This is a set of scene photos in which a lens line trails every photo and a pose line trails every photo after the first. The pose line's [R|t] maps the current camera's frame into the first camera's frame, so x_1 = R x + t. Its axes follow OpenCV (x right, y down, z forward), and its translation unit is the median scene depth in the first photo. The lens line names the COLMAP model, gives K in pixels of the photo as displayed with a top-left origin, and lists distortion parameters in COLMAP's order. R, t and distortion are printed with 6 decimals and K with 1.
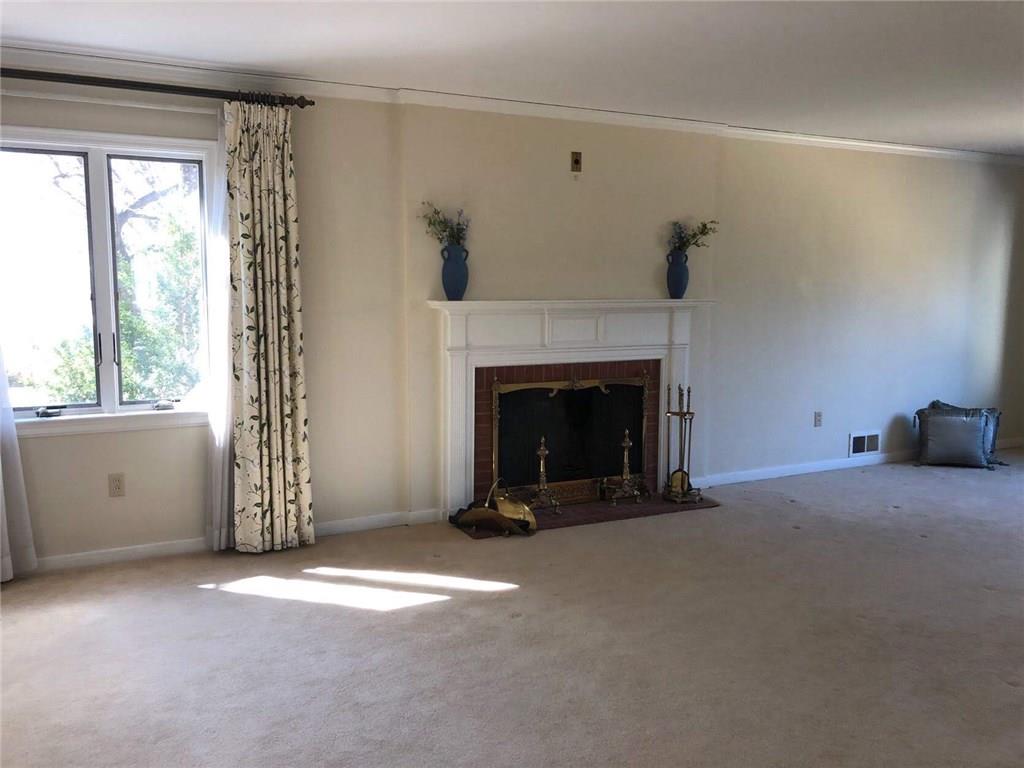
lens RADIAL K [[845.0, 0, 512.6], [0, 845.0, 377.9], [0, 0, 1]] dist [0.072600, -0.057462]
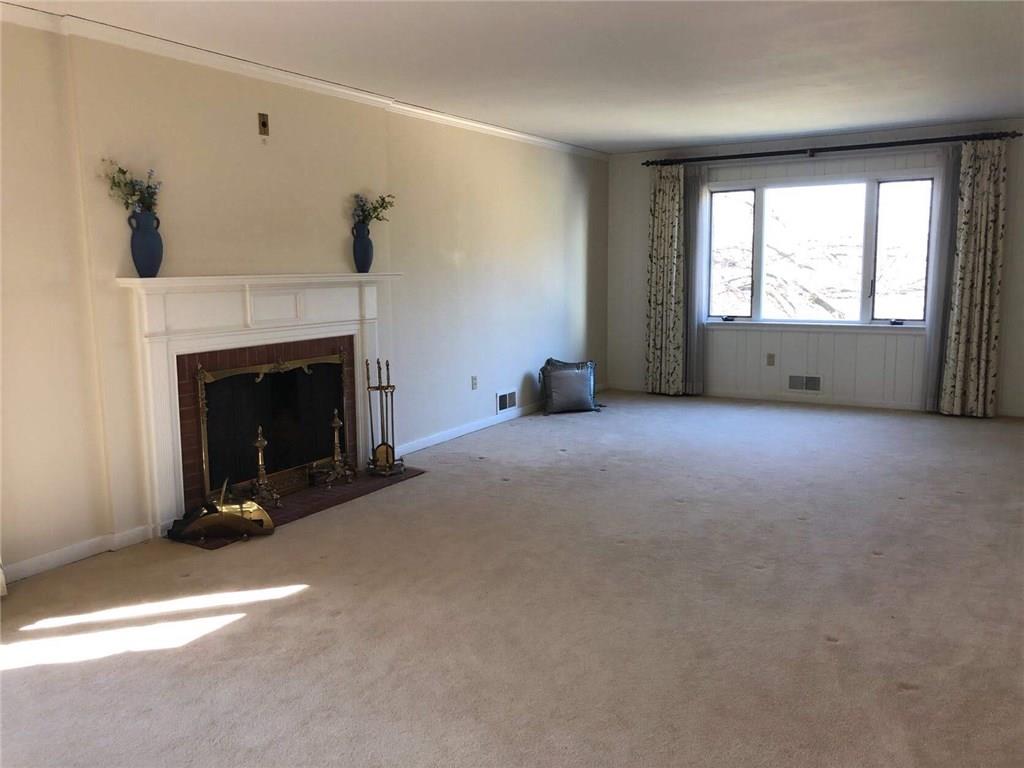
lens RADIAL K [[845.0, 0, 510.6], [0, 845.0, 375.7], [0, 0, 1]] dist [0.072600, -0.057462]
pose [[0.843630, -0.085905, 0.530009, -0.215263], [0.075530, 0.996290, 0.041257, -0.001777], [-0.531586, 0.005226, 0.846988, 0.079223]]
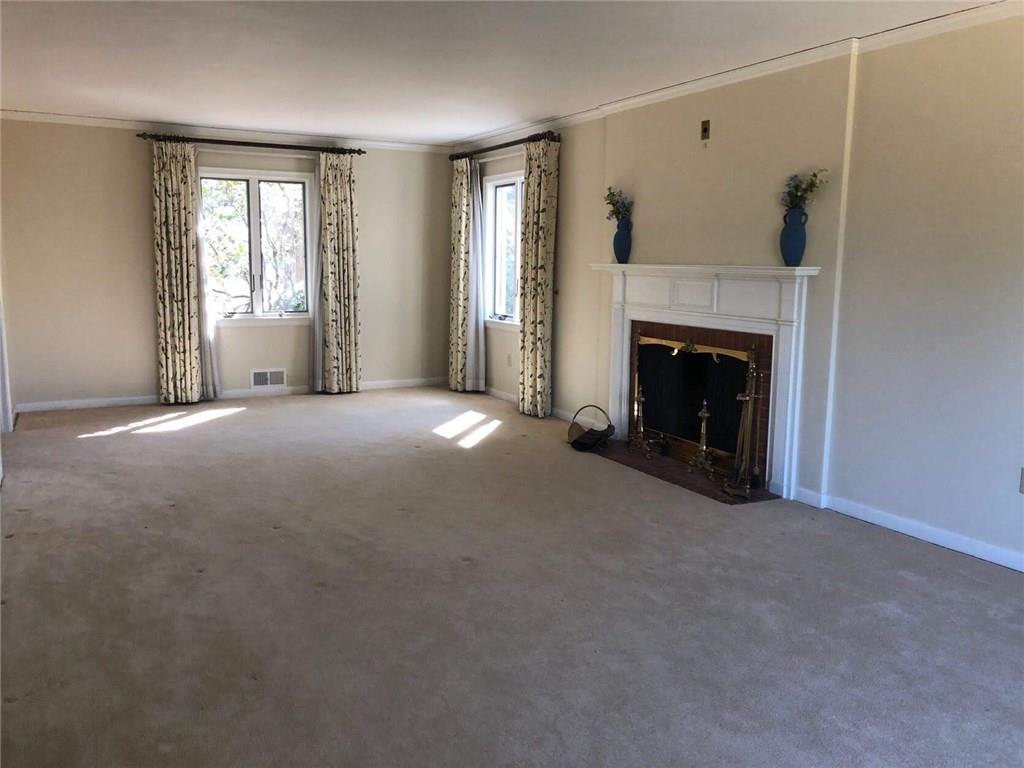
lens RADIAL K [[845.0, 0, 511.1], [0, 845.0, 381.3], [0, 0, 1]] dist [0.072600, -0.057462]
pose [[0.029451, 0.142036, -0.989423, 1.146724], [-0.120203, 0.983173, 0.137561, -0.070501], [0.992312, 0.114880, 0.046029, 0.765740]]
